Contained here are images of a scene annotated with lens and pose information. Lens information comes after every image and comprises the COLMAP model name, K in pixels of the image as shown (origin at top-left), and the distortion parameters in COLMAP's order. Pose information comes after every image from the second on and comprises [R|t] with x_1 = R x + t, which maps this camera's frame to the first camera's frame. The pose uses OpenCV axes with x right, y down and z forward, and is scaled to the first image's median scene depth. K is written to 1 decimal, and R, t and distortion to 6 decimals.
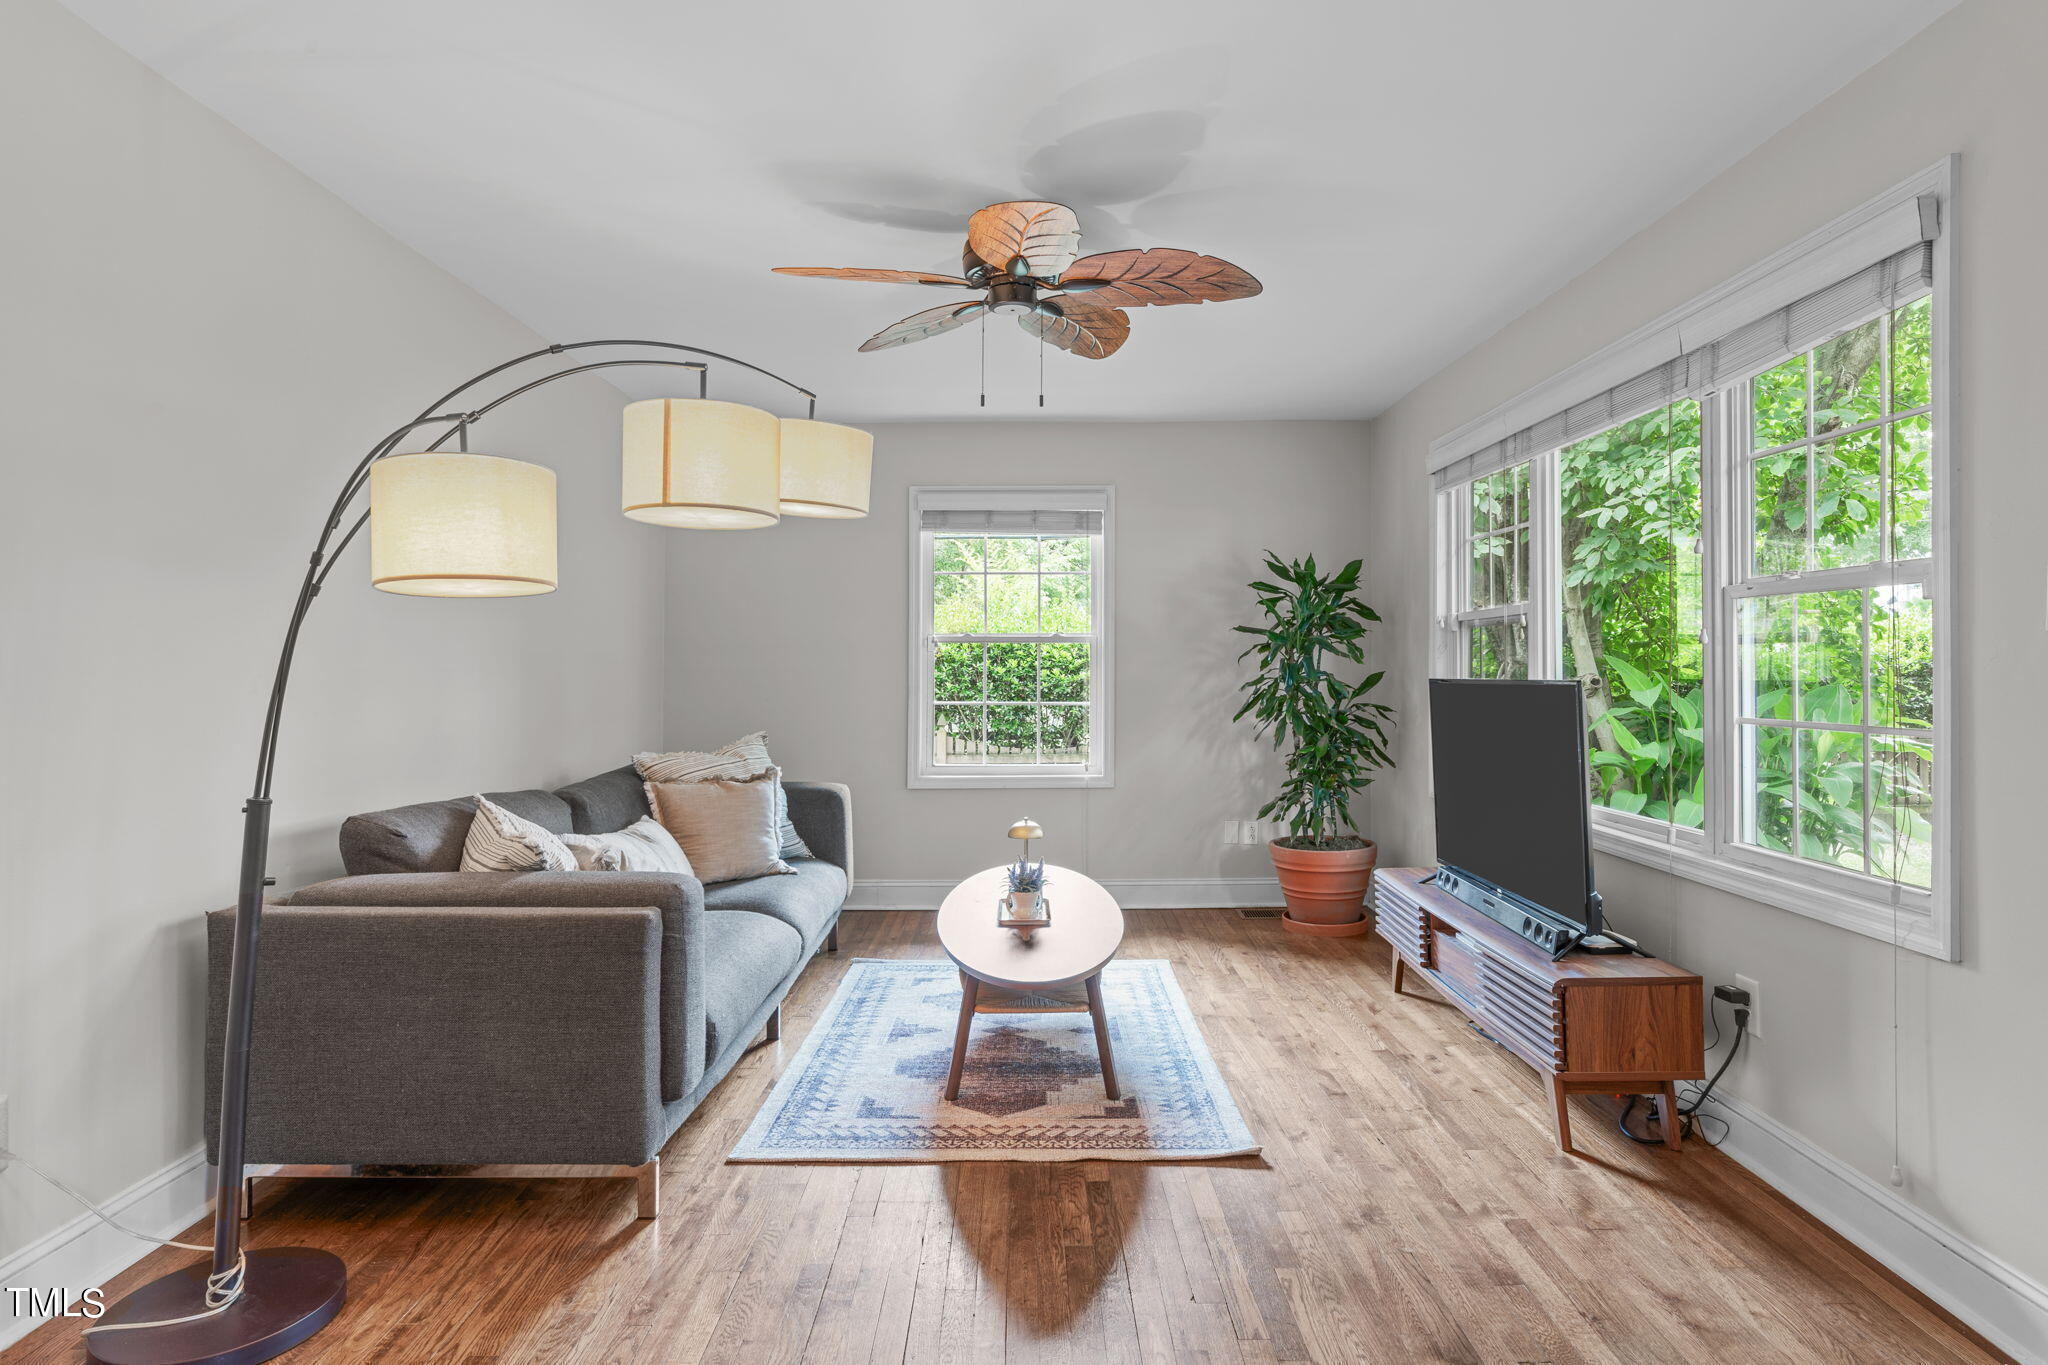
lens RADIAL K [[1122.6, 0, 1032.7], [0, 1122.6, 667.8], [0, 0, 1]] dist [-0.004270, -0.001604]
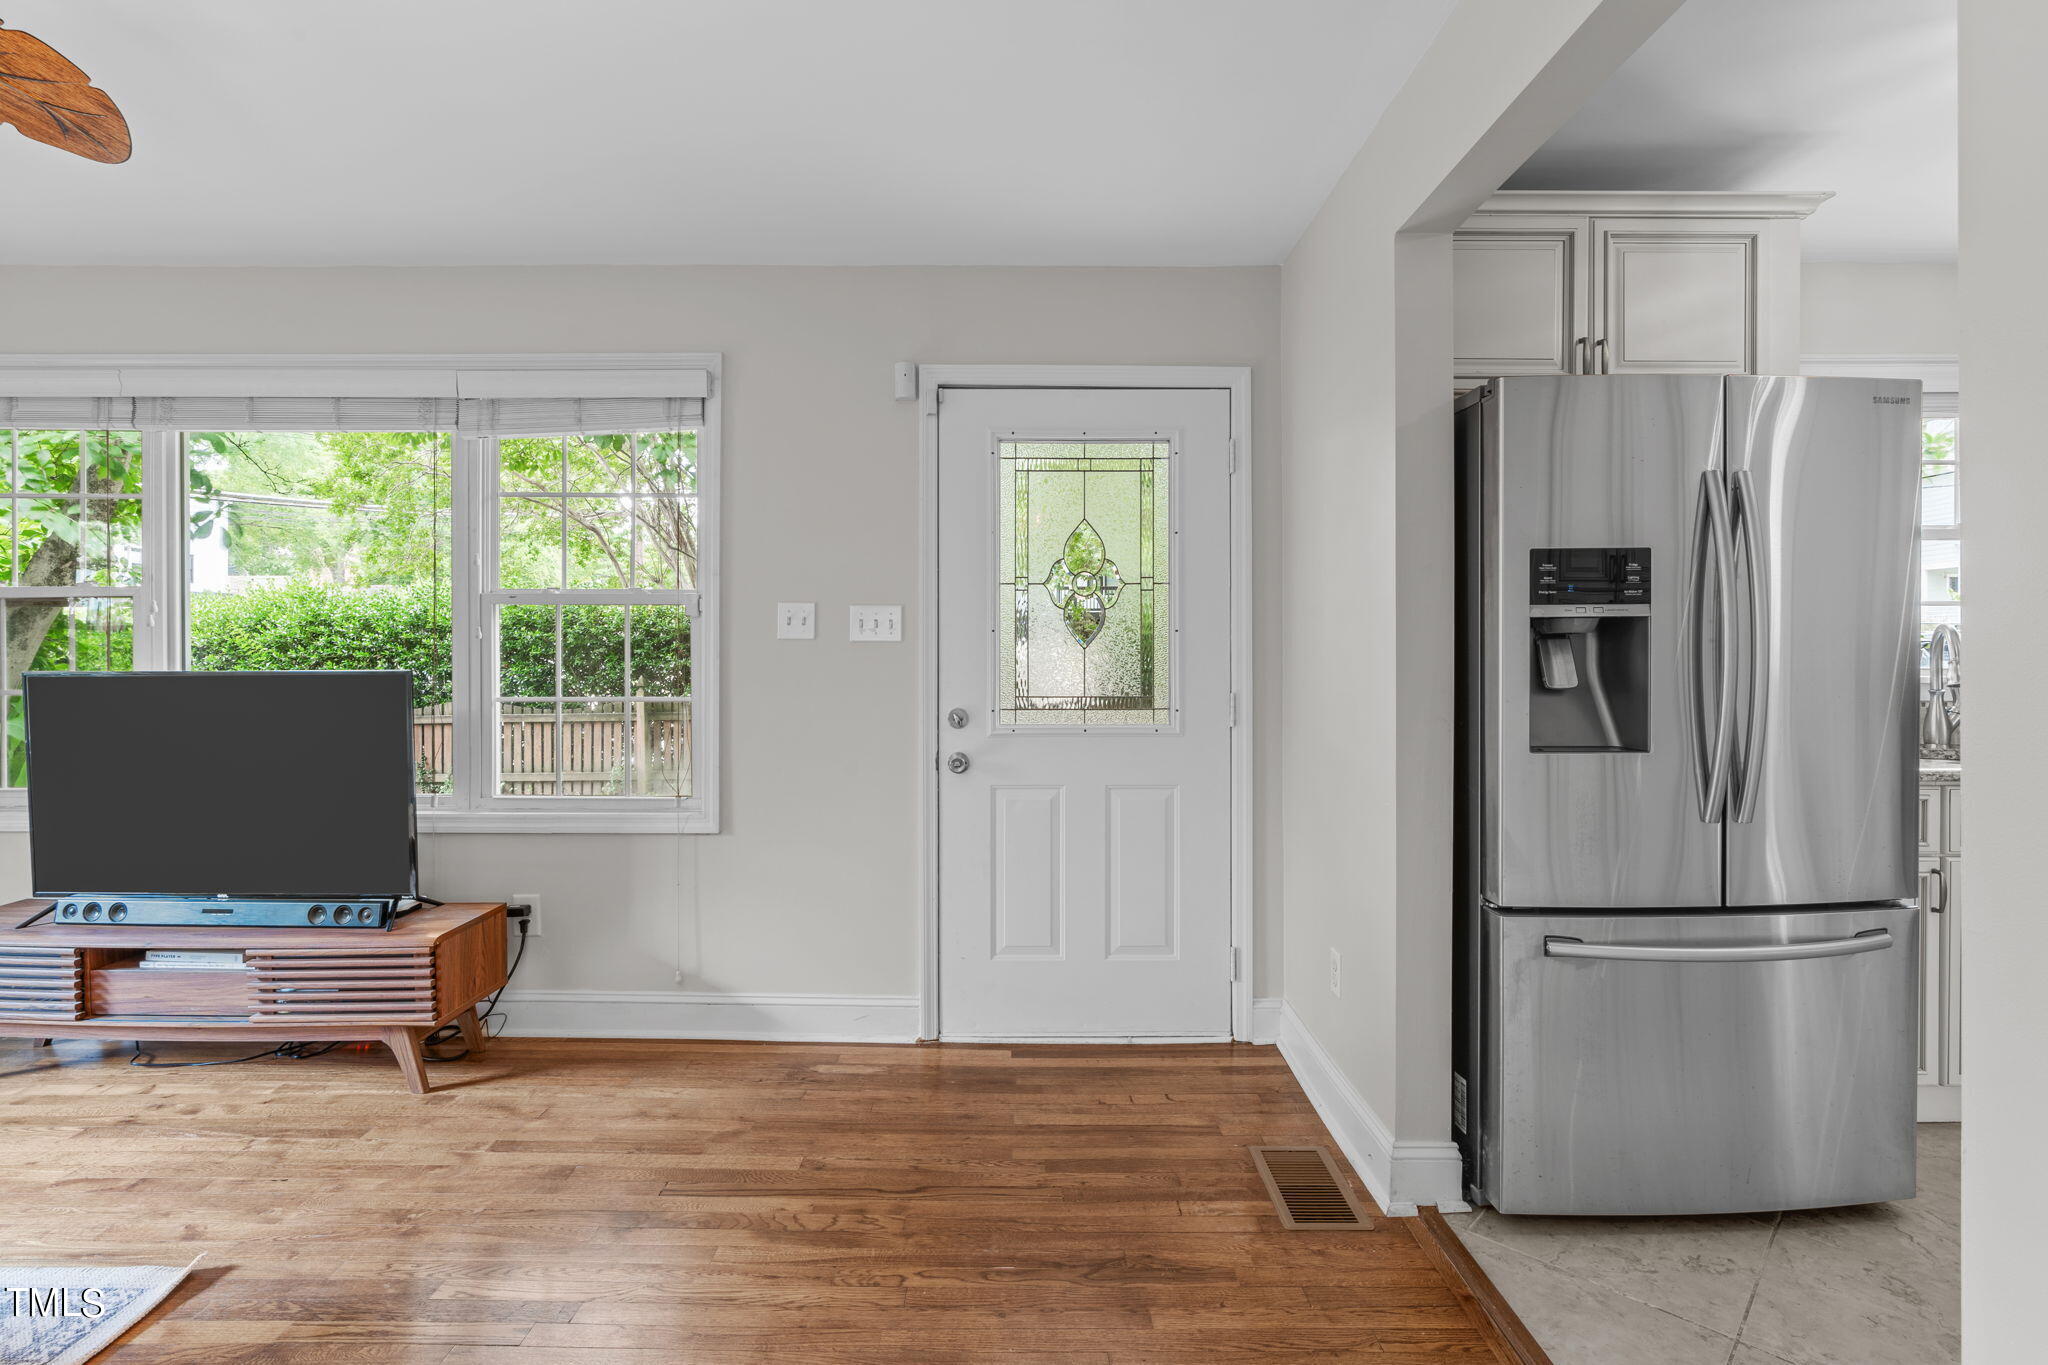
lens RADIAL K [[955.7, 0, 1029.5], [0, 955.7, 669.6], [0, 0, 1]] dist [-0.000728, 0.002754]
pose [[0.007378, -0.014457, 0.999868, -0.476373], [-0.003565, 0.999889, 0.014484, -0.005083], [-0.999966, -0.003671, 0.007325, 0.405793]]
